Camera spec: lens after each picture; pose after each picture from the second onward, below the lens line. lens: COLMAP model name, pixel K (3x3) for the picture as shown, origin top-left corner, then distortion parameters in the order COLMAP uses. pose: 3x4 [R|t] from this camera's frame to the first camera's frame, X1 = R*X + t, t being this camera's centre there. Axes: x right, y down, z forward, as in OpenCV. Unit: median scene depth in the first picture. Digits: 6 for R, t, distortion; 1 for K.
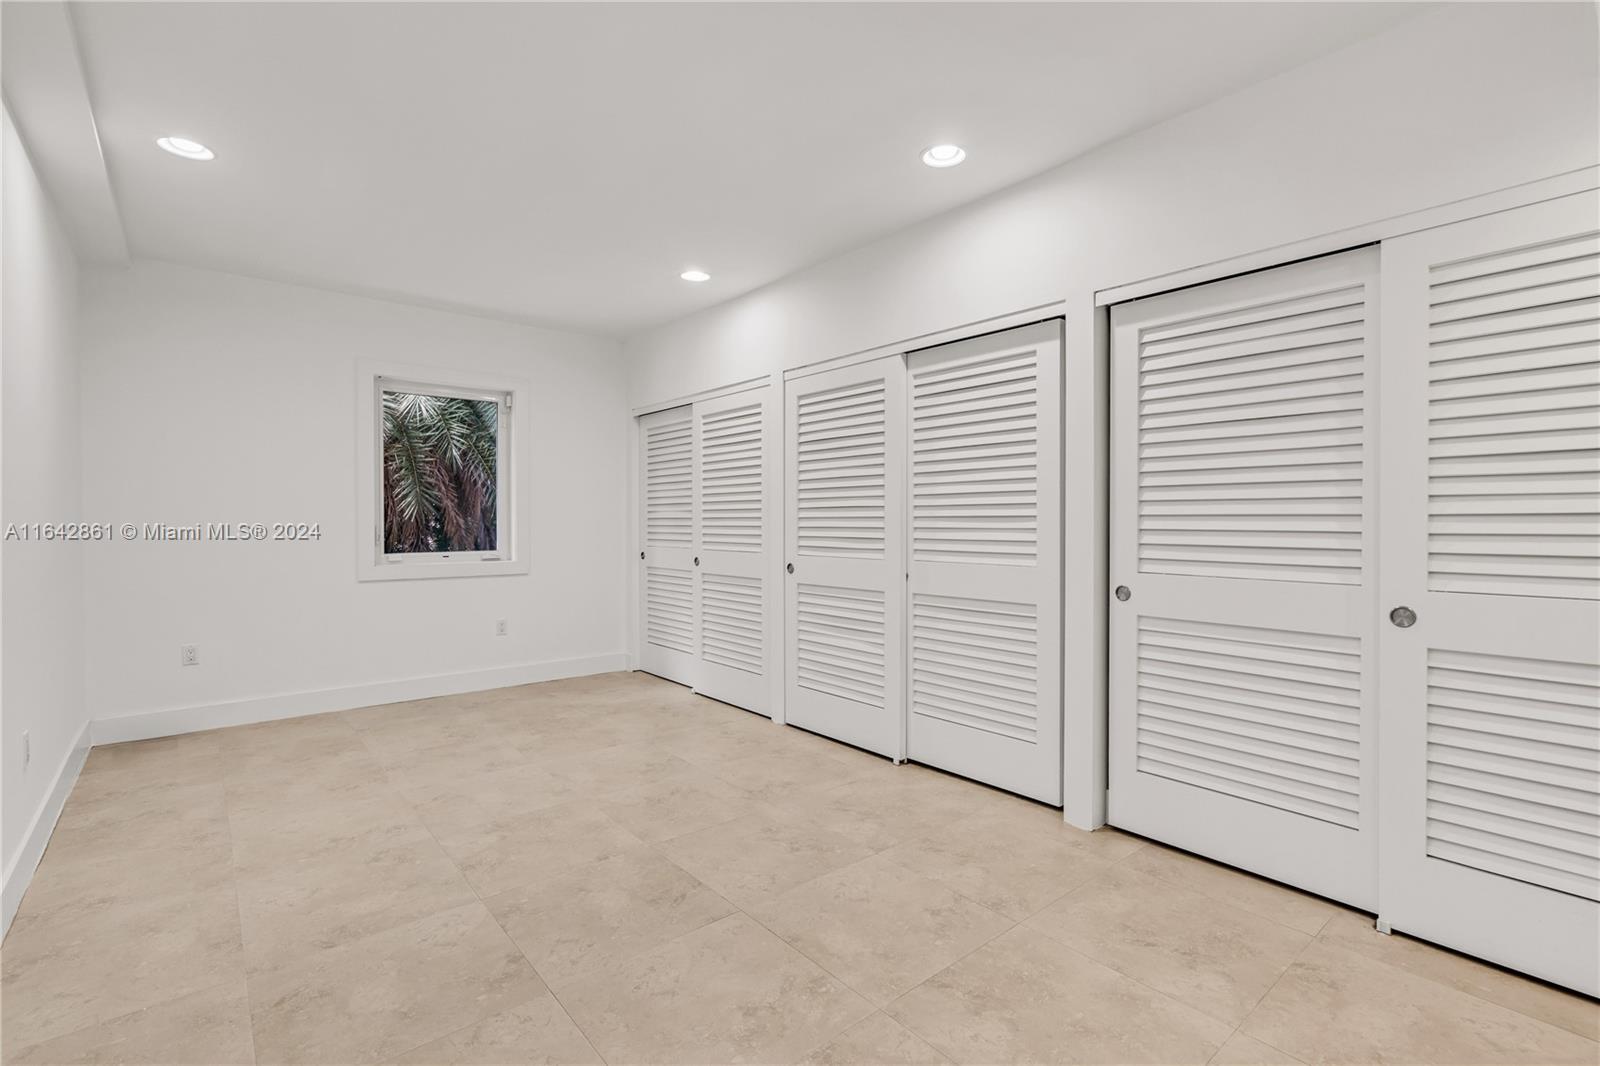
lens RADIAL K [[728.7, 0, 808.4], [0, 728.7, 530.7], [0, 0, 1]] dist [-0.004869, -0.000091]
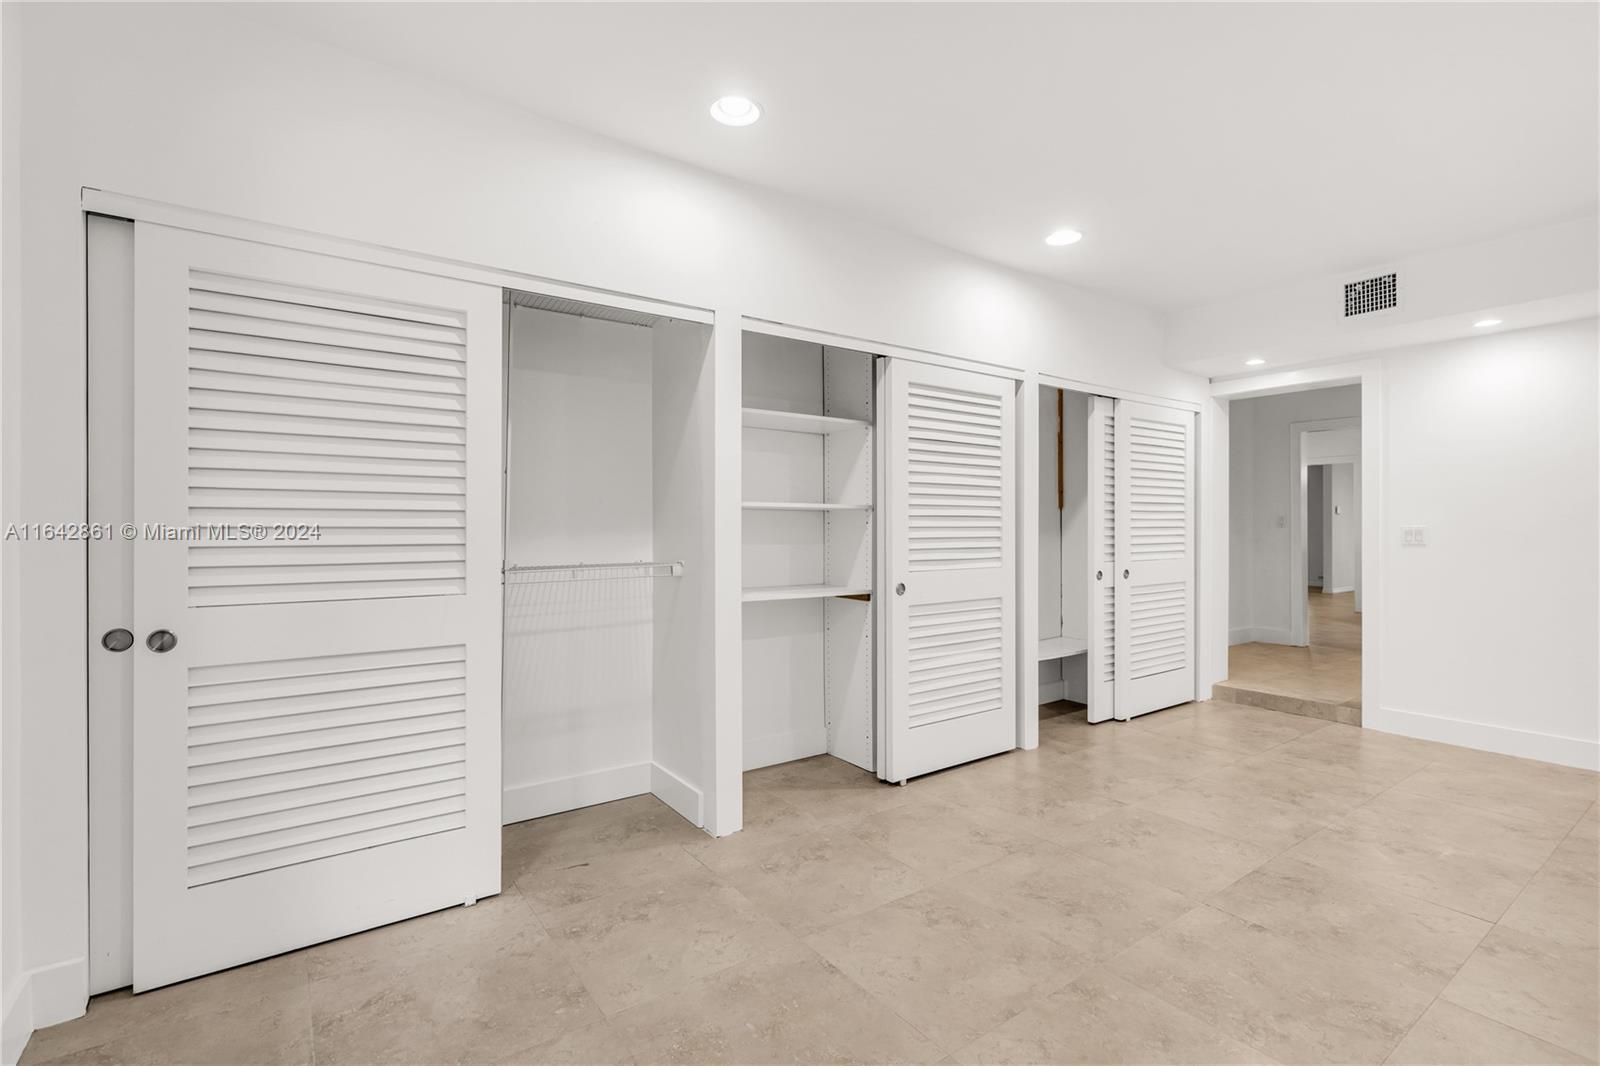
lens RADIAL K [[728.7, 0, 806.0], [0, 728.7, 522.9], [0, 0, 1]] dist [-0.004869, -0.000091]
pose [[0.081324, 0.001981, 0.996686, -0.897488], [0.014343, 0.999892, -0.003158, -0.023579], [-0.996585, 0.014552, 0.081287, 1.108412]]
